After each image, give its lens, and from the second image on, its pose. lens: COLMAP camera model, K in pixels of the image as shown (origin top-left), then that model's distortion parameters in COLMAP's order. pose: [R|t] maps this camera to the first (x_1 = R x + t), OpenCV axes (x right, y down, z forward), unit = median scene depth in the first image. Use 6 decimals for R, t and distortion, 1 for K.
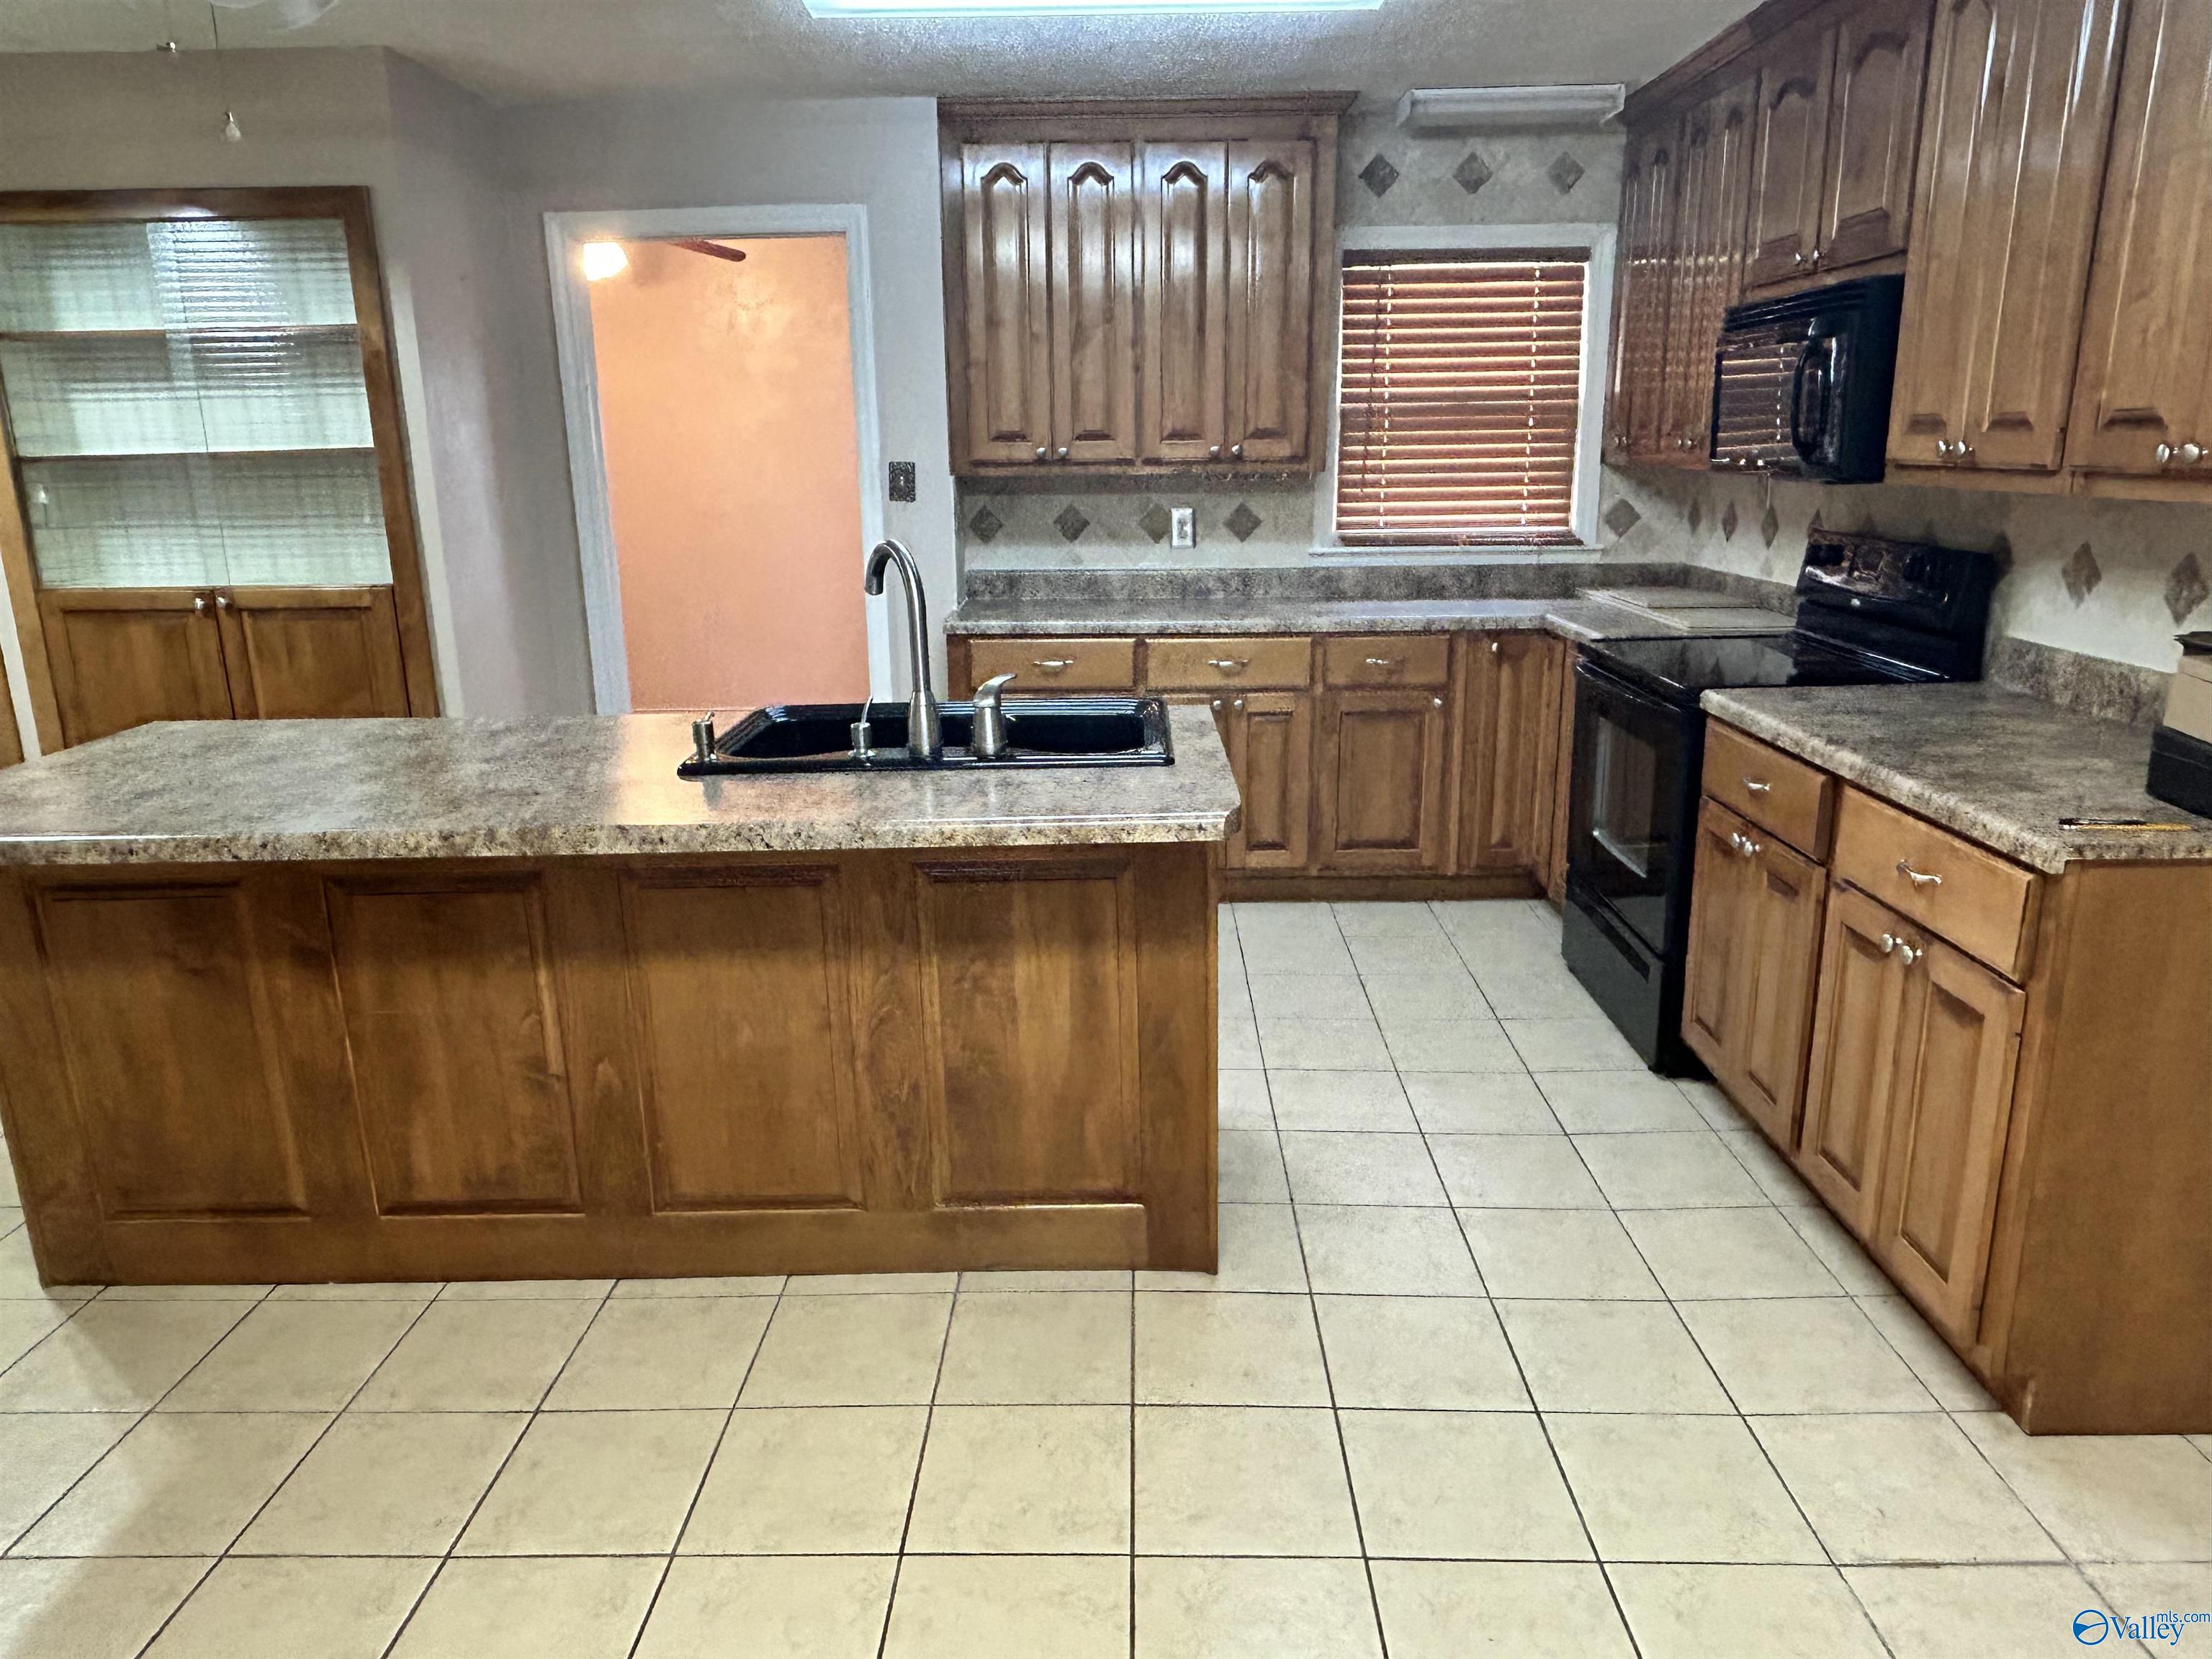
lens RADIAL K [[1448.2, 0, 1103.7], [0, 1448.2, 834.3], [0, 0, 1]] dist [-0.007187, 0.003926]
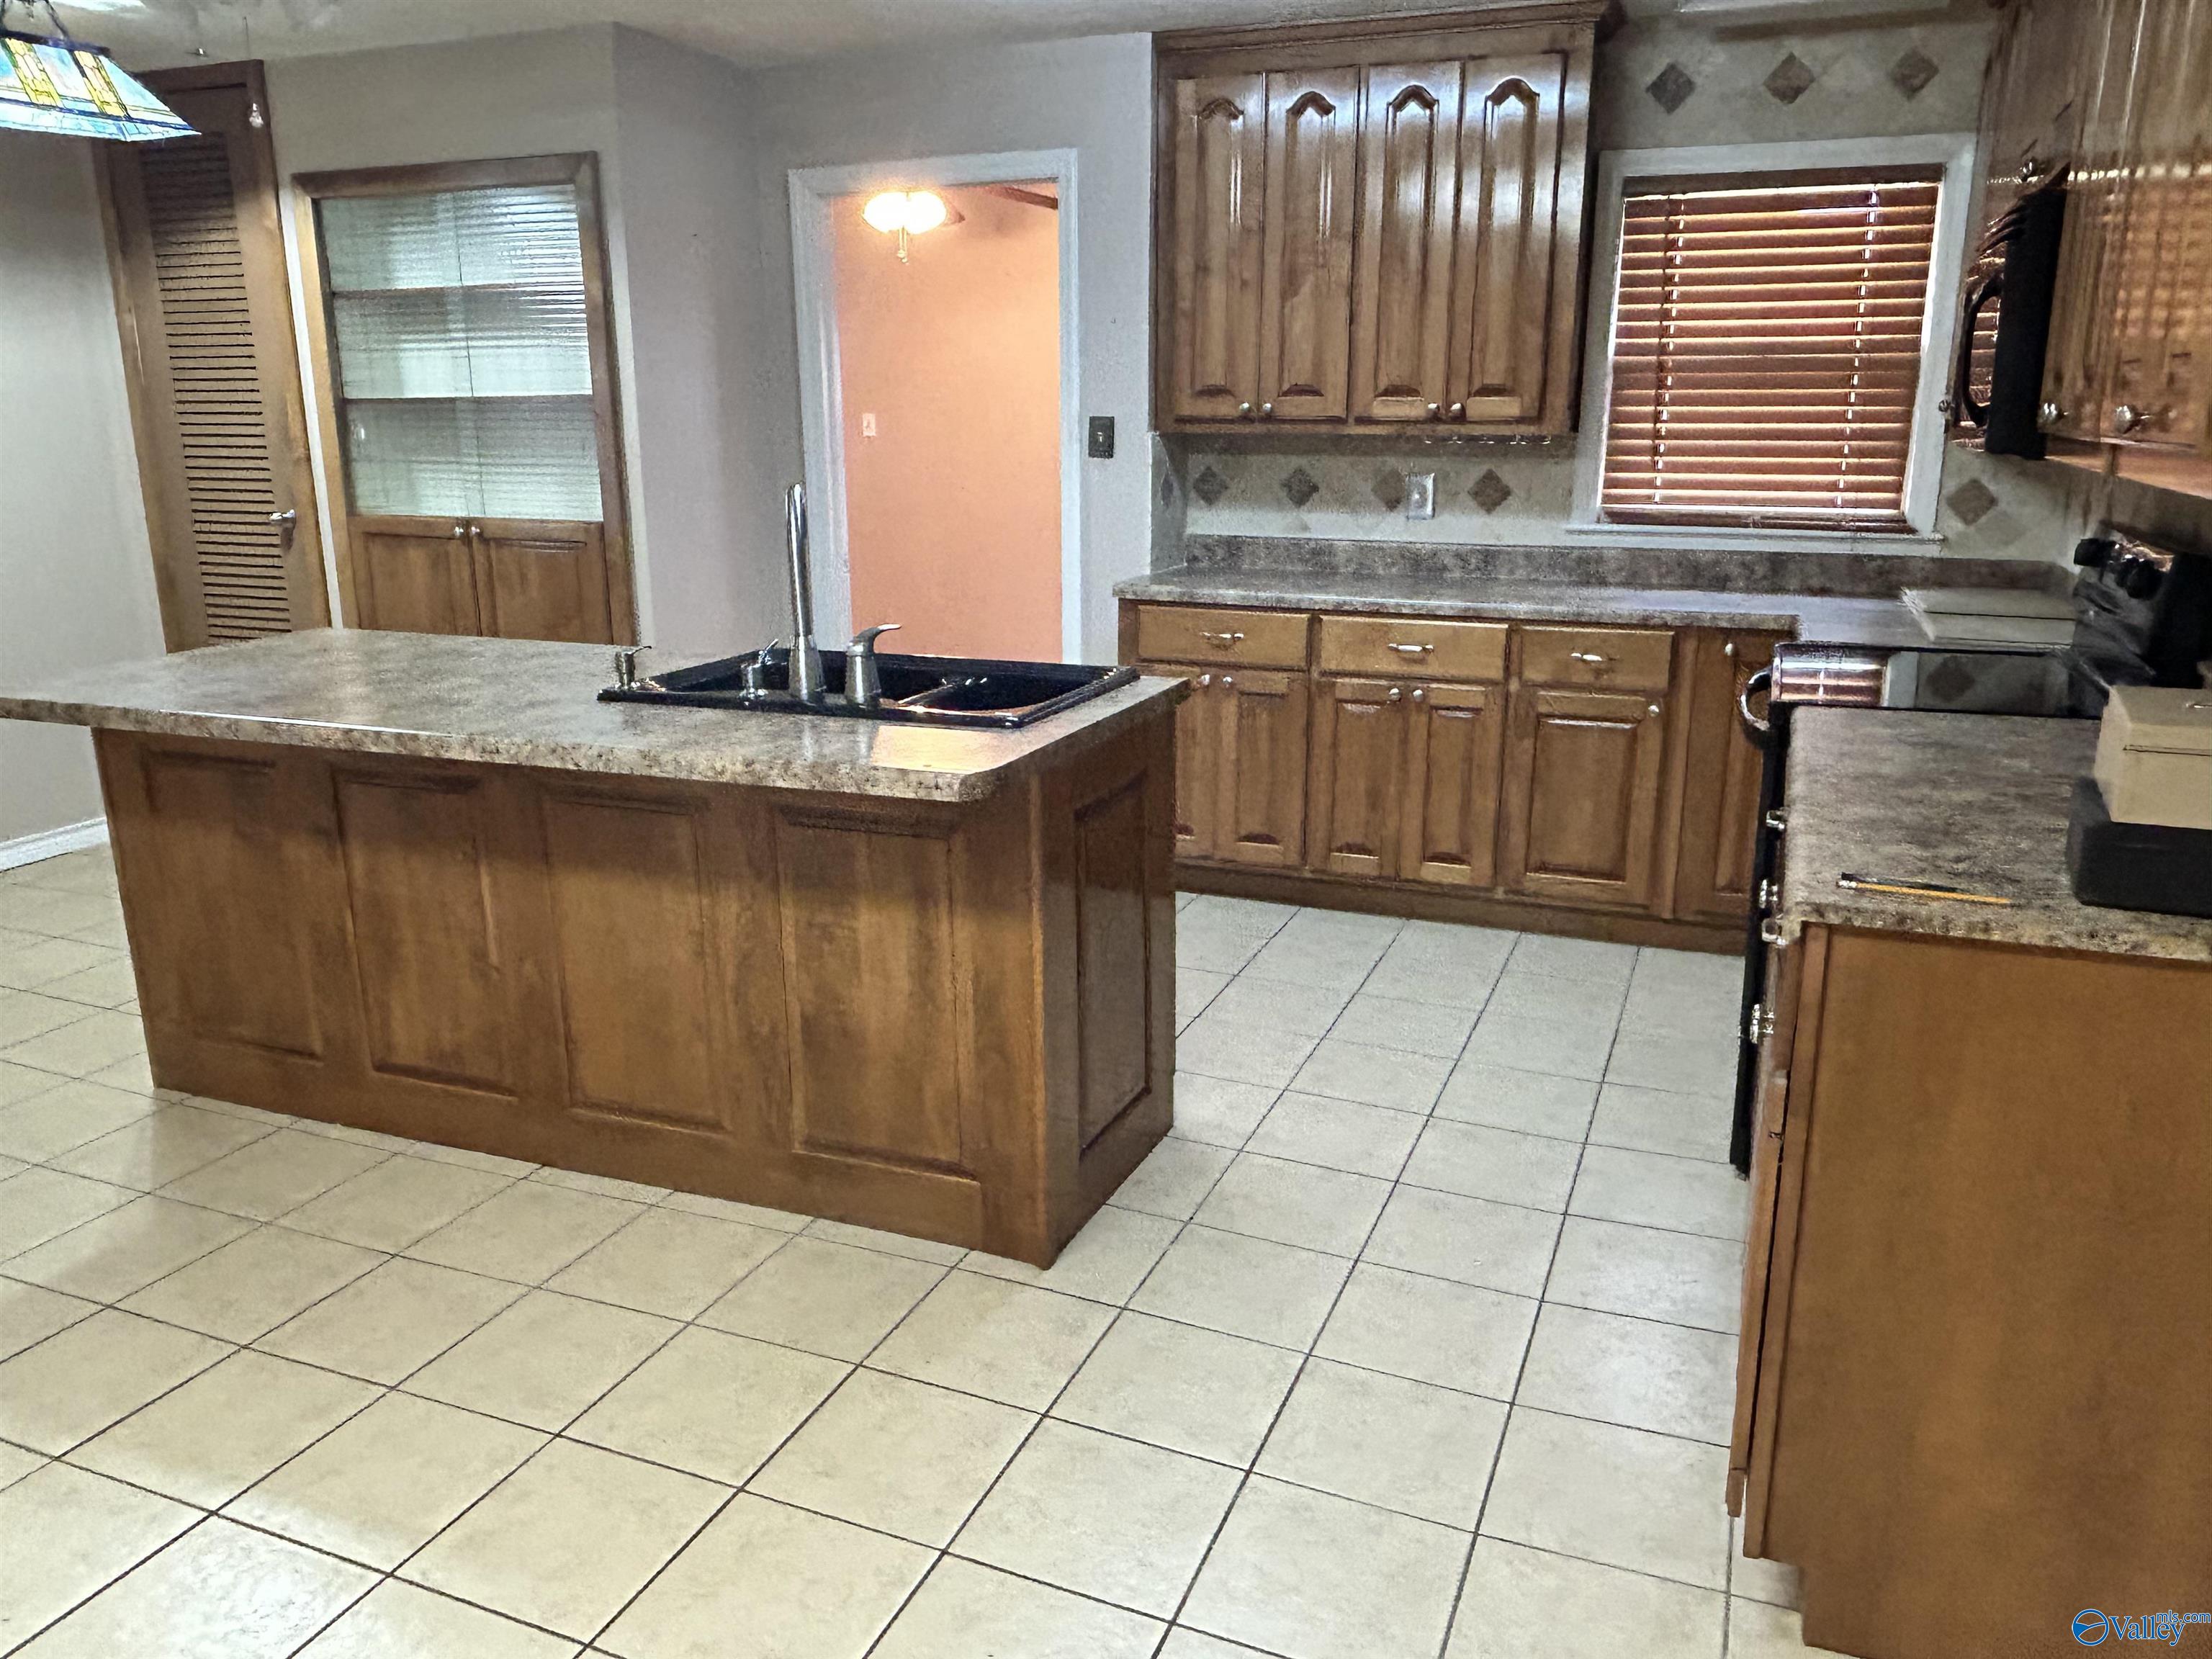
lens RADIAL K [[1614.3, 0, 1106.3], [0, 1614.3, 828.3], [0, 0, 1]] dist [0.006239, -0.018794]
pose [[0.931489, 0.104608, -0.348404, 0.292213], [-0.106479, 0.994219, 0.013835, -0.002068], [0.347837, 0.024211, 0.937242, 0.008820]]
